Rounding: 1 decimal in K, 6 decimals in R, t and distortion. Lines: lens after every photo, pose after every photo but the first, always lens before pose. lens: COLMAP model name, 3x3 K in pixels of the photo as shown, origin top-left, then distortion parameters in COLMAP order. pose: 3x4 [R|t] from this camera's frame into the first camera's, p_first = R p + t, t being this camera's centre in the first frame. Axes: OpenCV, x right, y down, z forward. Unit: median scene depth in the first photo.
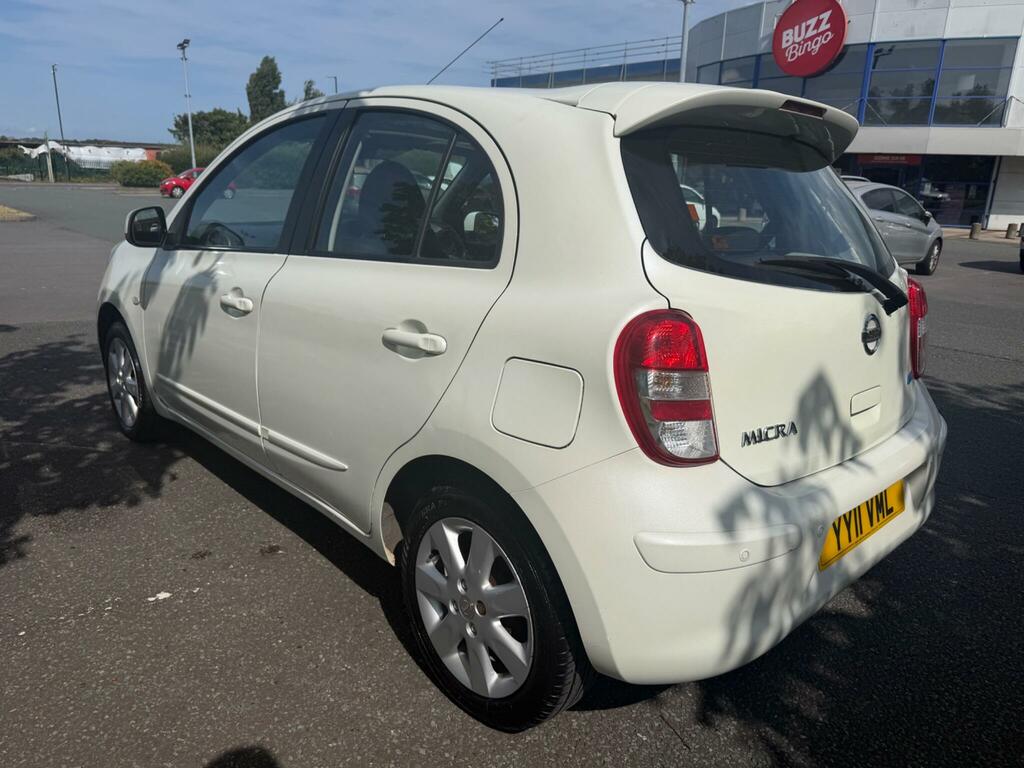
lens RADIAL K [[734.6, 0, 509.7], [0, 734.6, 384.4], [0, 0, 1]] dist [-0.001582, -0.015449]
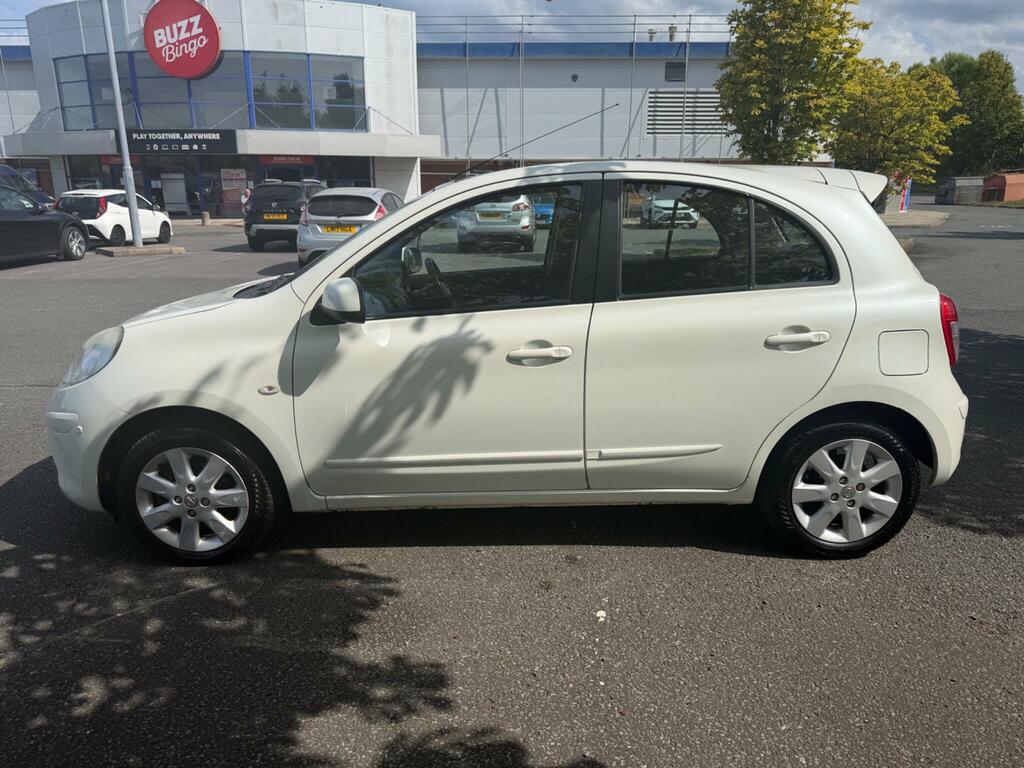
lens RADIAL K [[734.6, 0, 507.5], [0, 734.6, 385.3], [0, 0, 1]] dist [-0.001582, -0.015449]
pose [[0.664934, -0.226885, 0.711608, -0.123708], [0.220712, 0.969885, 0.102997, -0.019314], [-0.713547, 0.088574, 0.694986, 0.026987]]
